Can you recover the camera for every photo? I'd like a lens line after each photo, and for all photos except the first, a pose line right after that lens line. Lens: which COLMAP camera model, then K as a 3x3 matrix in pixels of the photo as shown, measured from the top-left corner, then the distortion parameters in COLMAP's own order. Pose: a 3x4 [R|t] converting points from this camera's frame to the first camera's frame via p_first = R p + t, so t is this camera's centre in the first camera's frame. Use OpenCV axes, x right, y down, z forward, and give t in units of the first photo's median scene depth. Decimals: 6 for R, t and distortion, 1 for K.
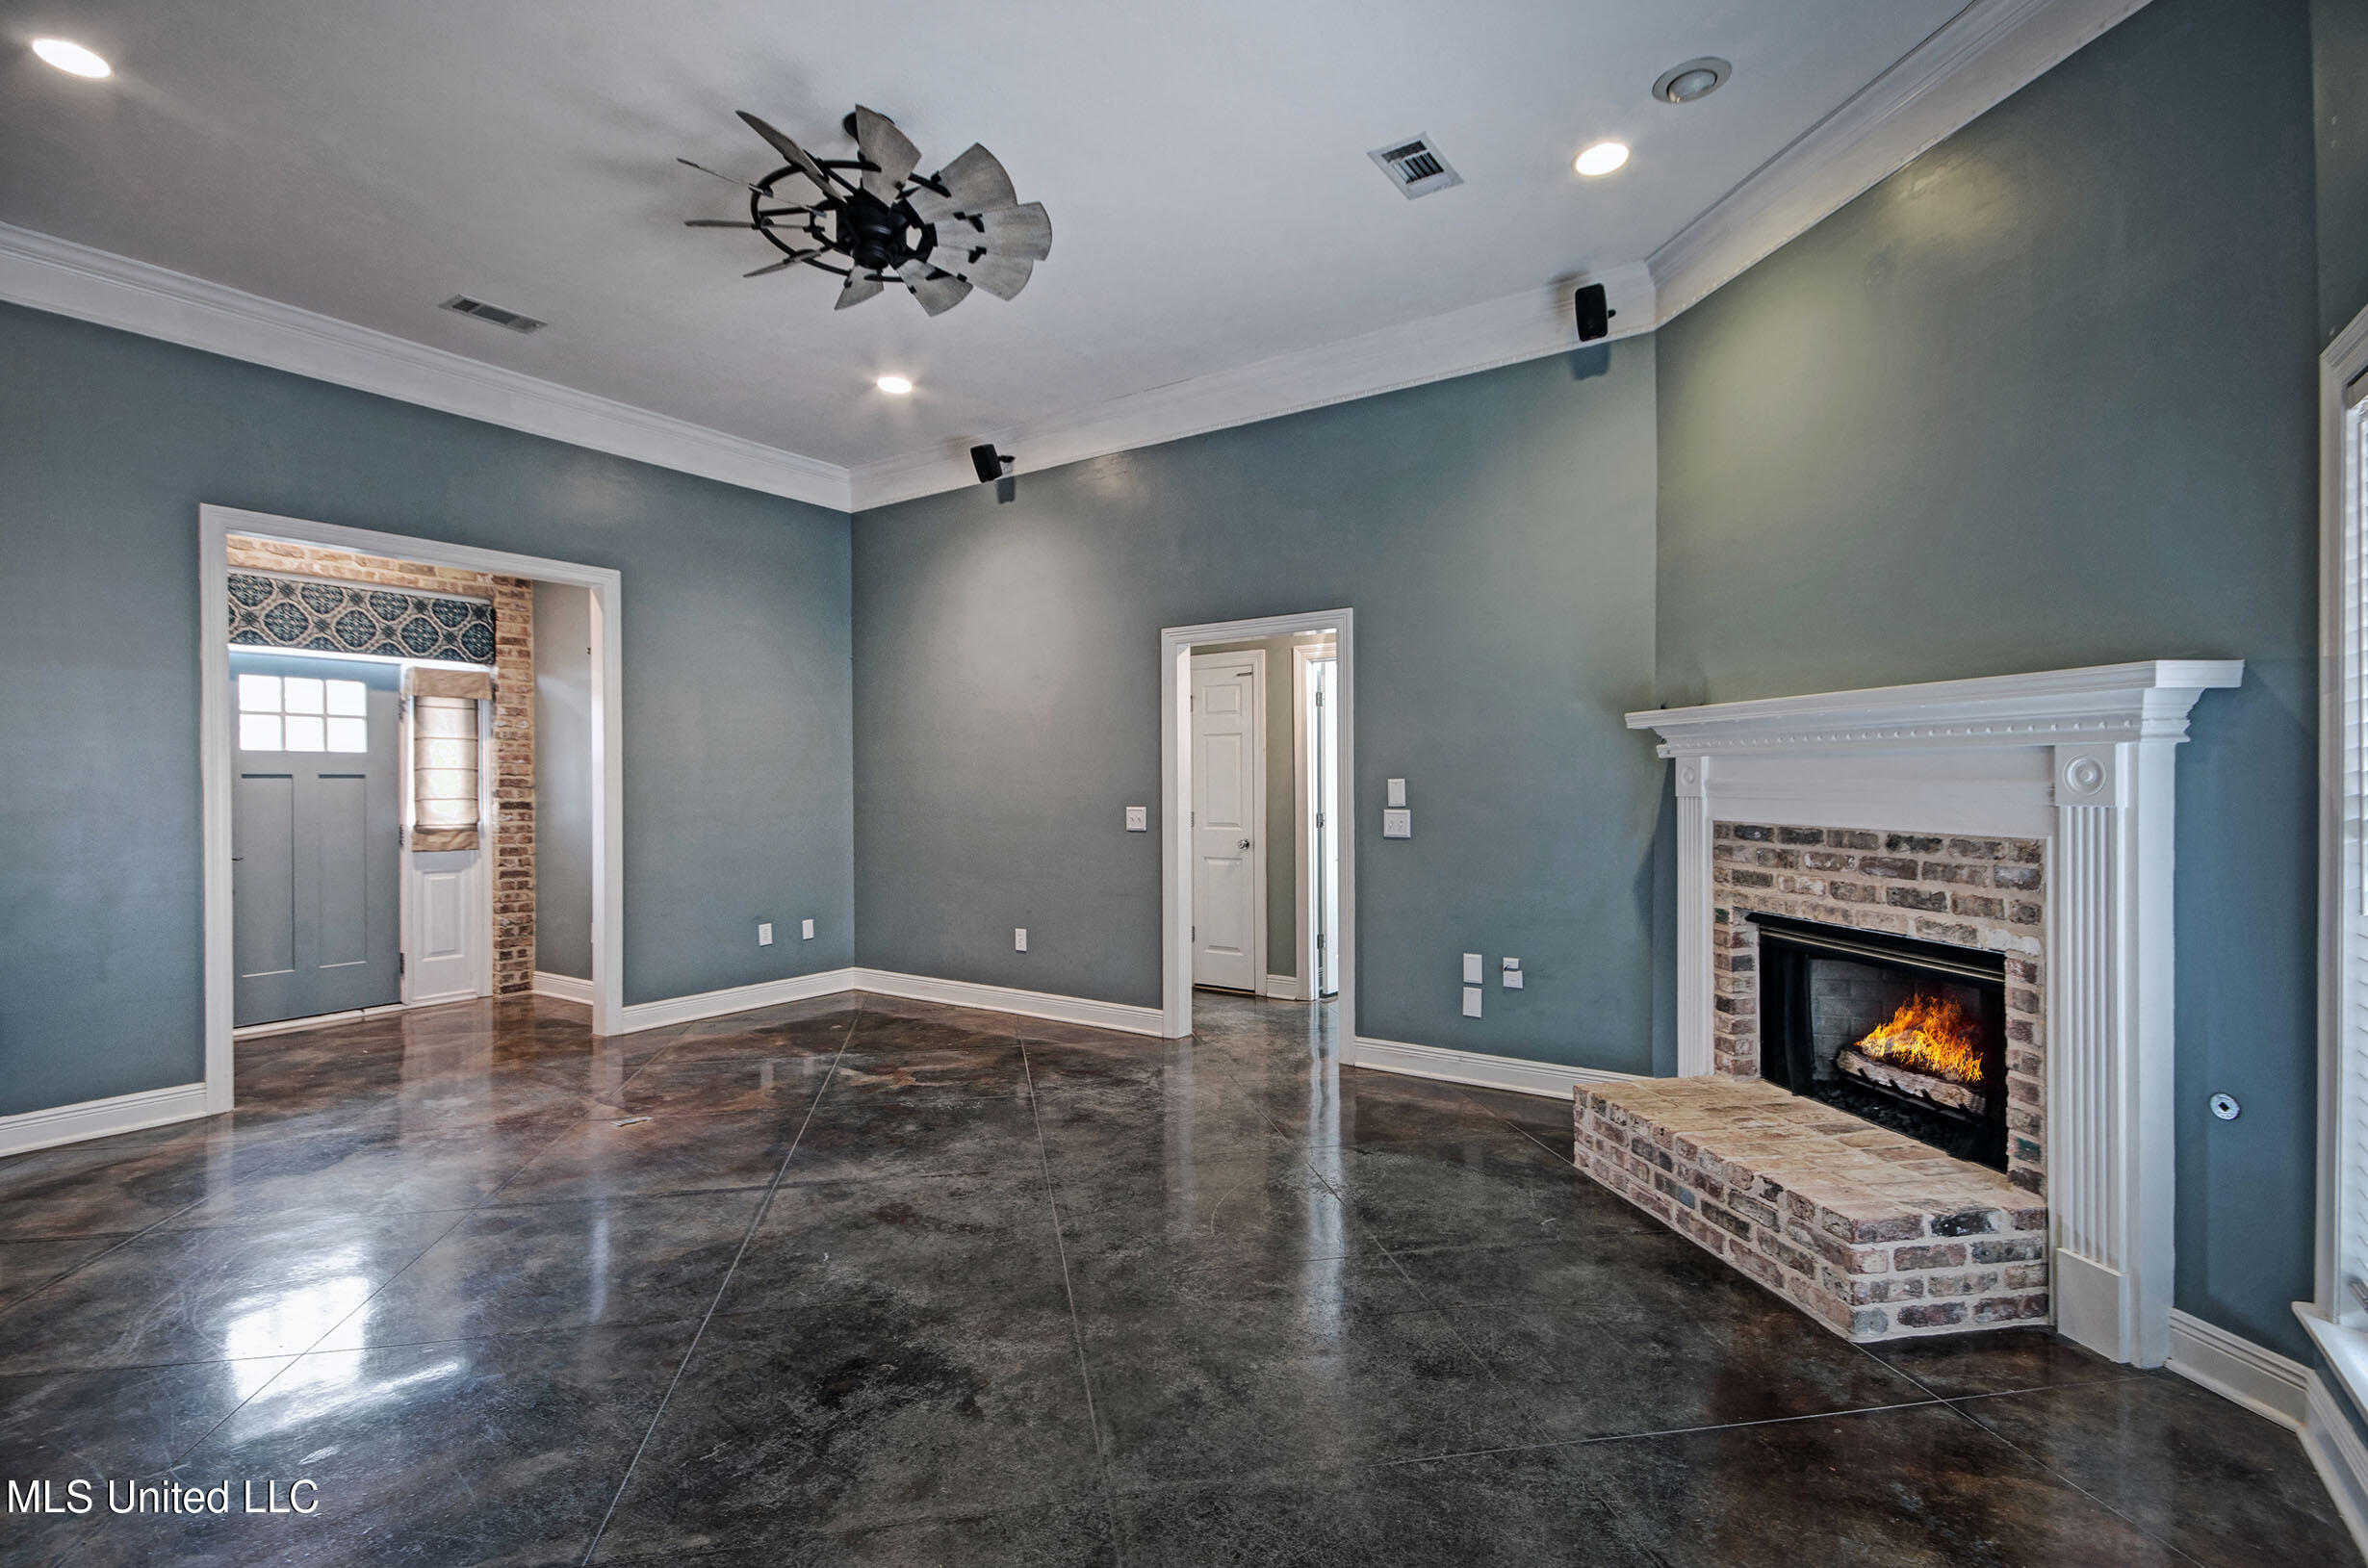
lens RADIAL K [[1112.3, 0, 1142.1], [0, 1112.3, 791.0], [0, 0, 1]] dist [0.000938, 0.006423]
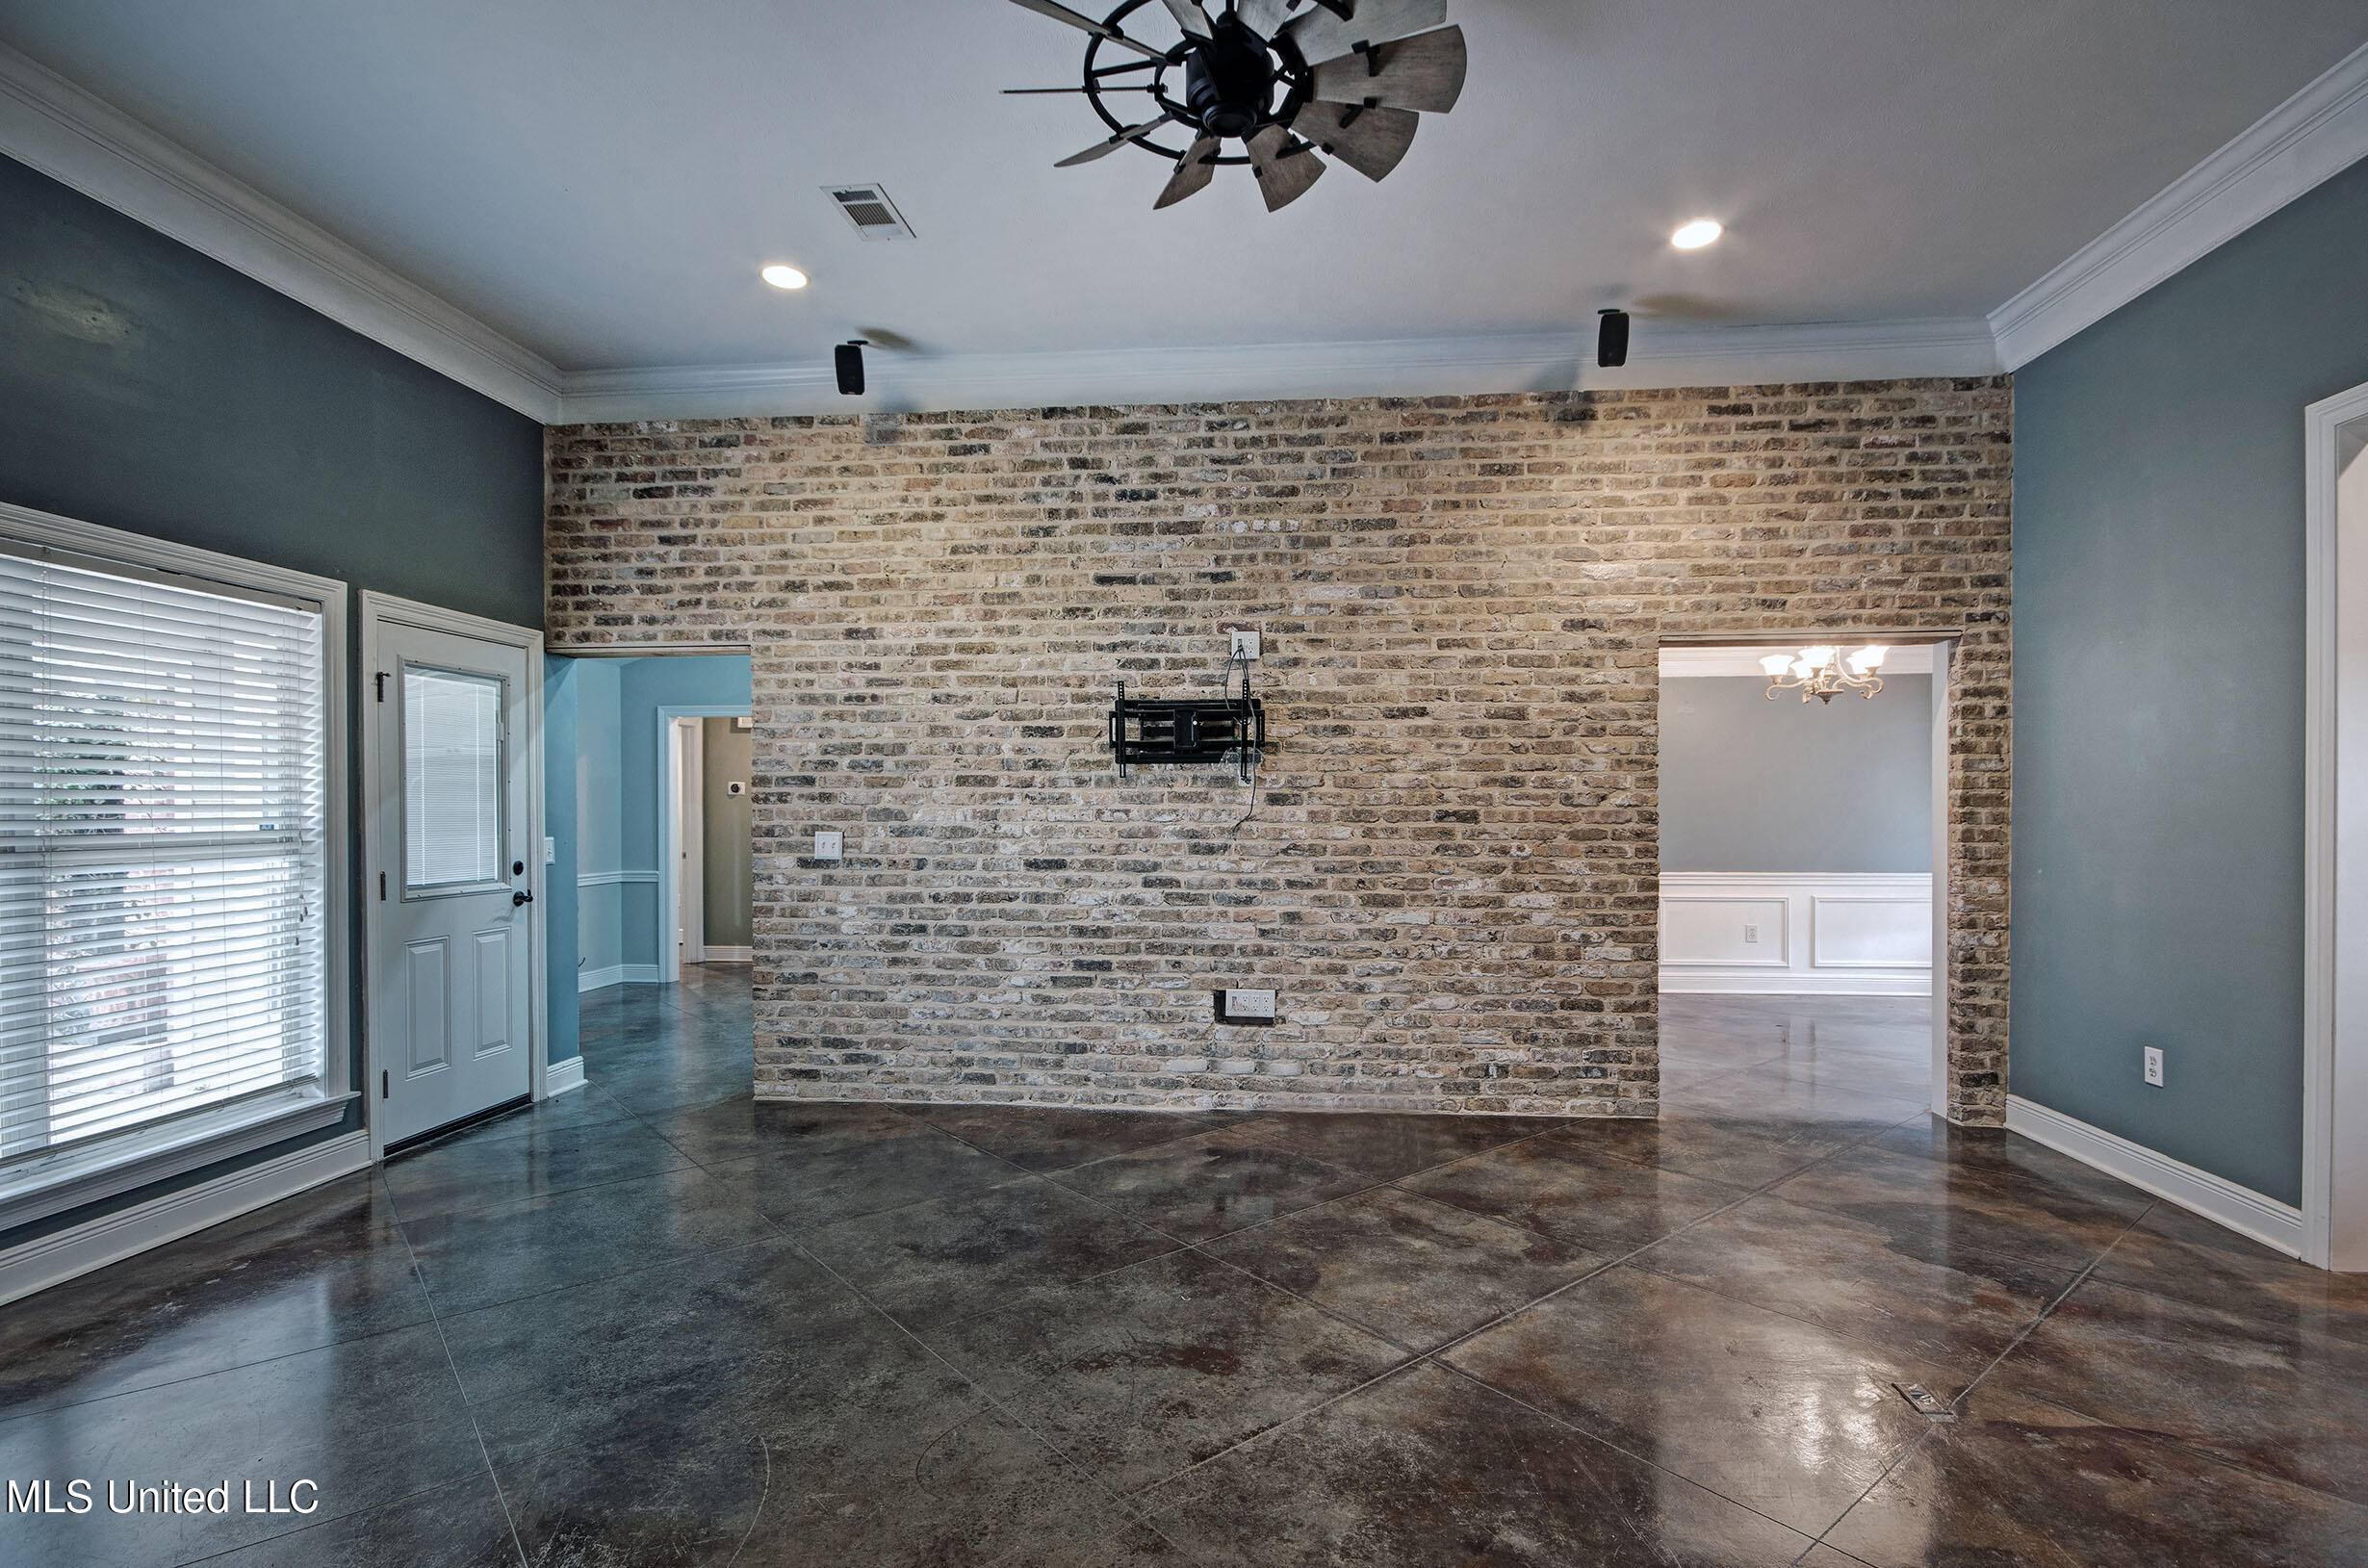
lens RADIAL K [[1112.3, 0, 1240.8], [0, 1112.3, 826.4], [0, 0, 1]] dist [0.000938, 0.006423]
pose [[-0.847187, 0.009098, -0.531216, 0.172588], [-0.000716, 0.999833, 0.018264, -0.005265], [0.531294, 0.015853, -0.847039, 1.720836]]
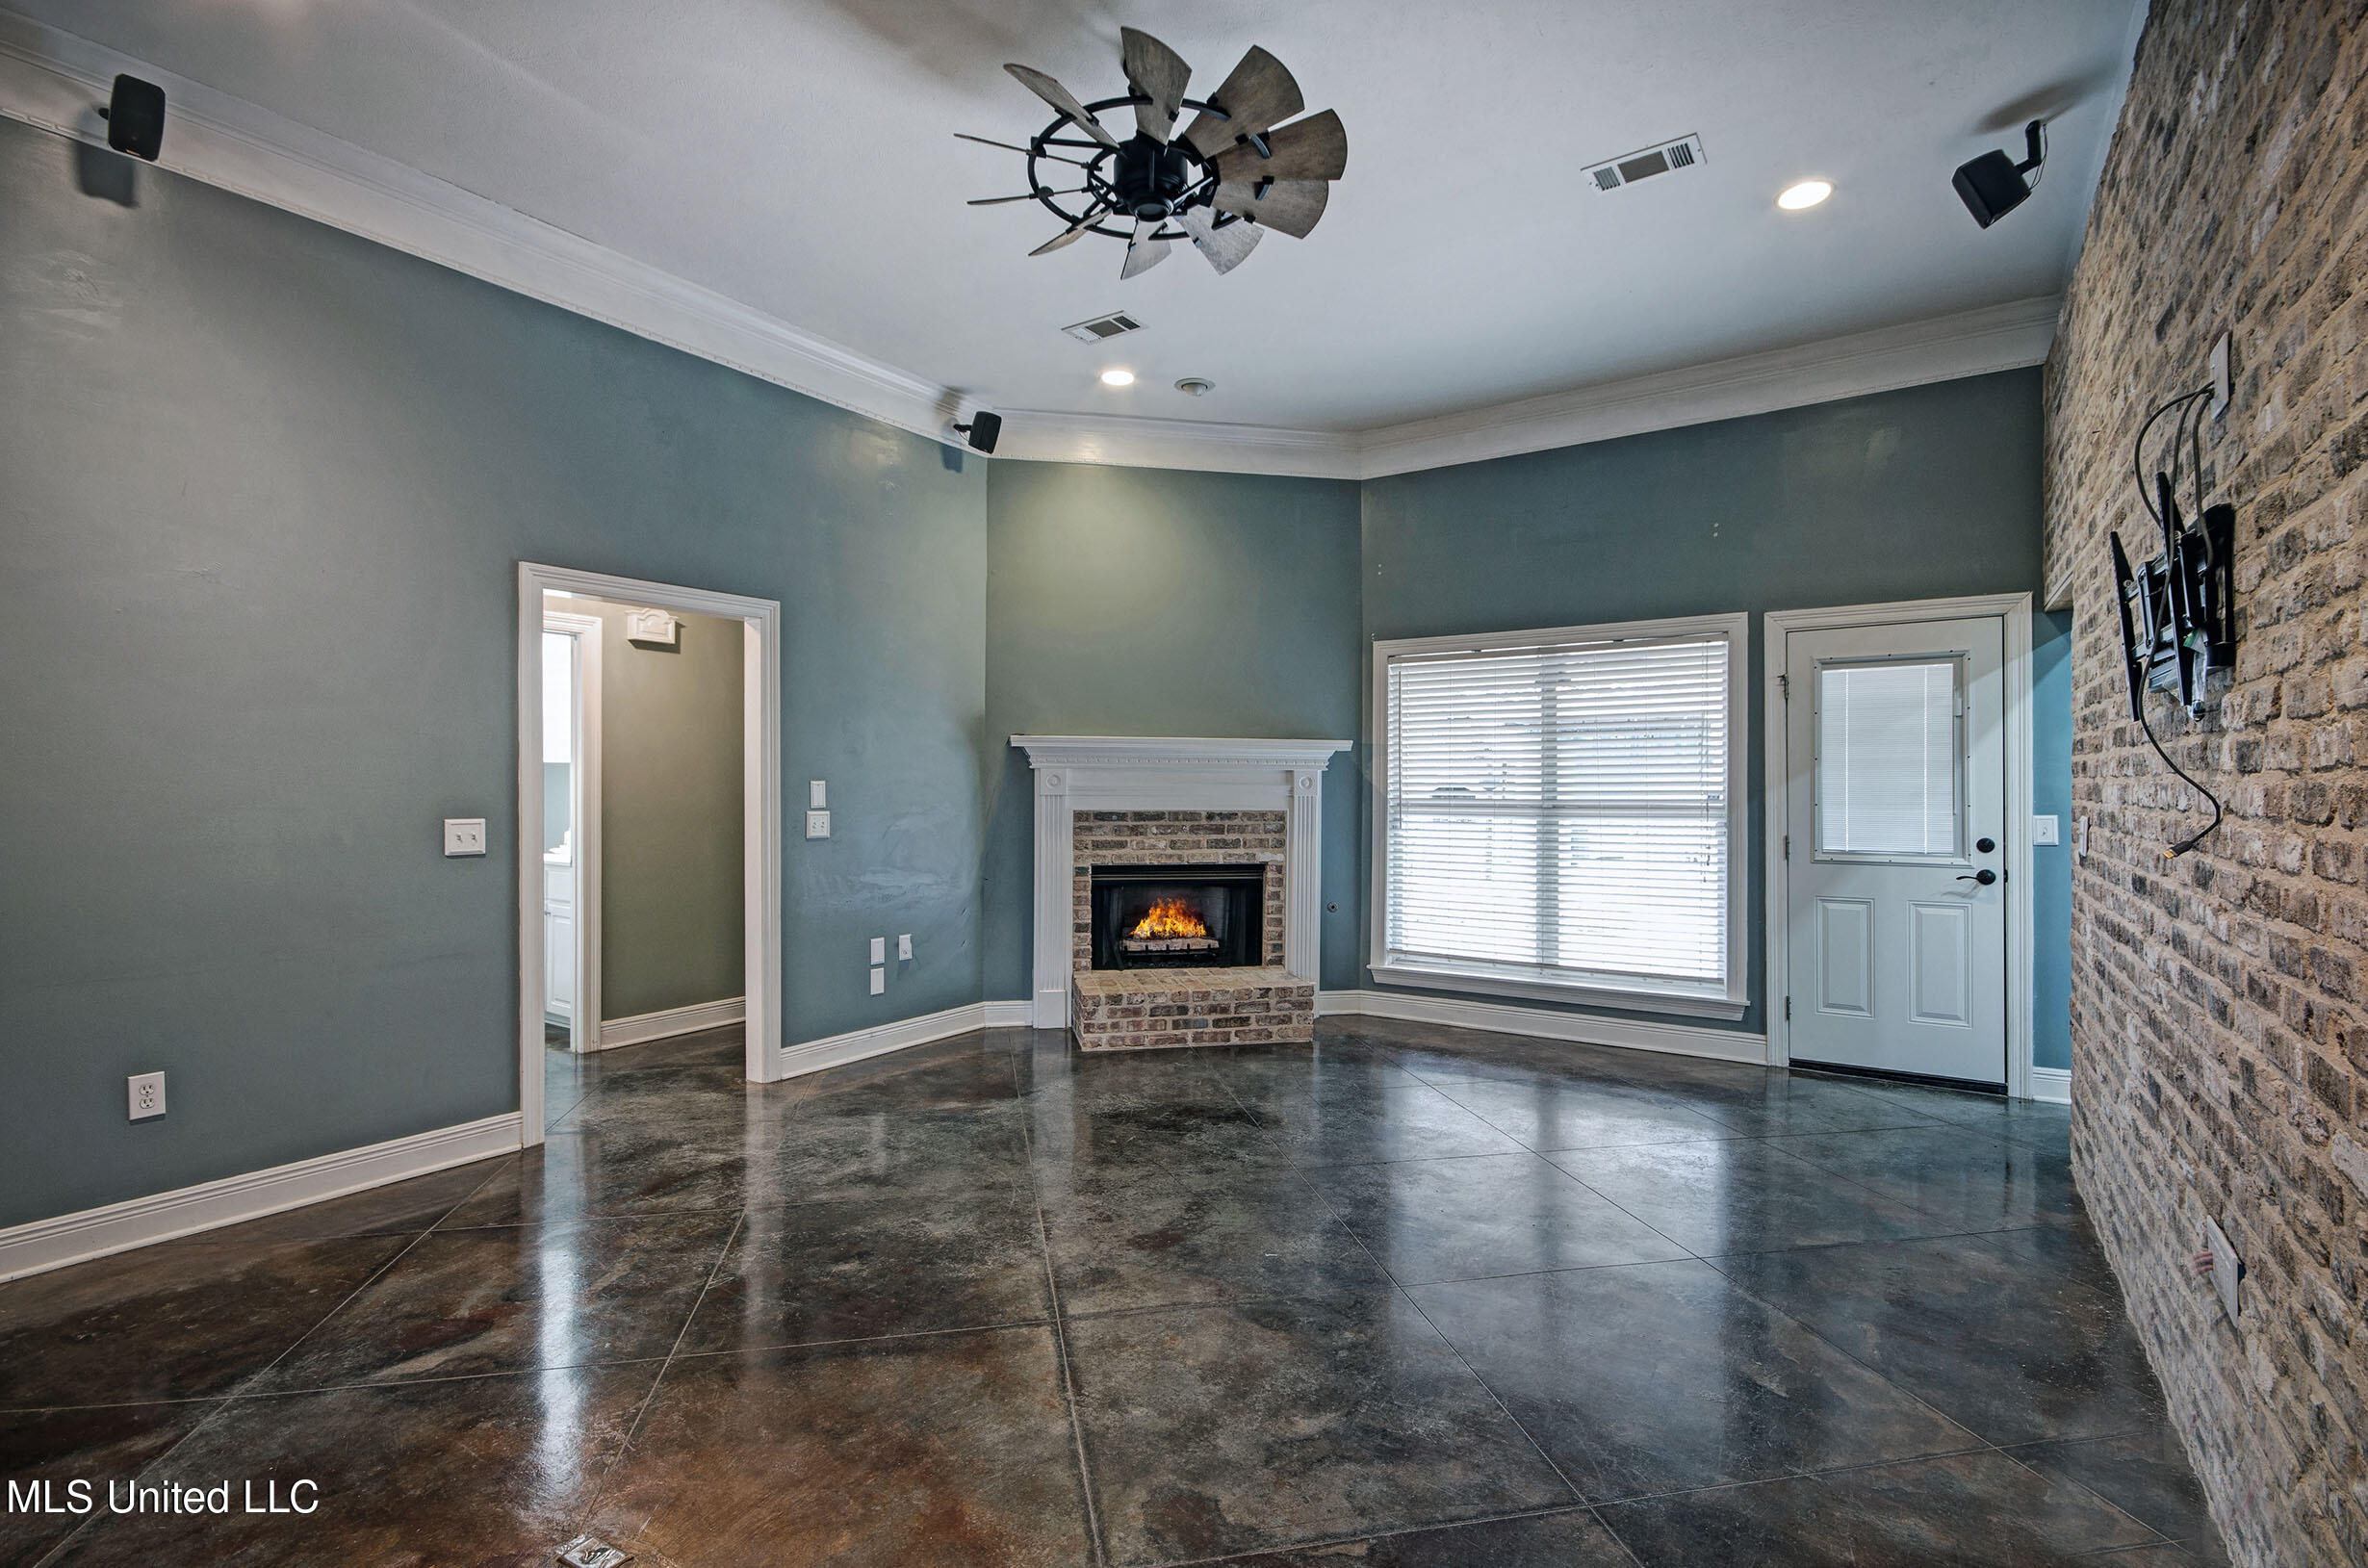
lens RADIAL K [[1112.3, 0, 1178.9], [0, 1112.3, 791.8], [0, 0, 1]] dist [0.000938, 0.006423]
pose [[-0.029332, -0.003119, 0.999565, -1.207589], [0.007823, 0.999964, 0.003350, -0.004291], [-0.999539, 0.007918, -0.029306, 1.042164]]
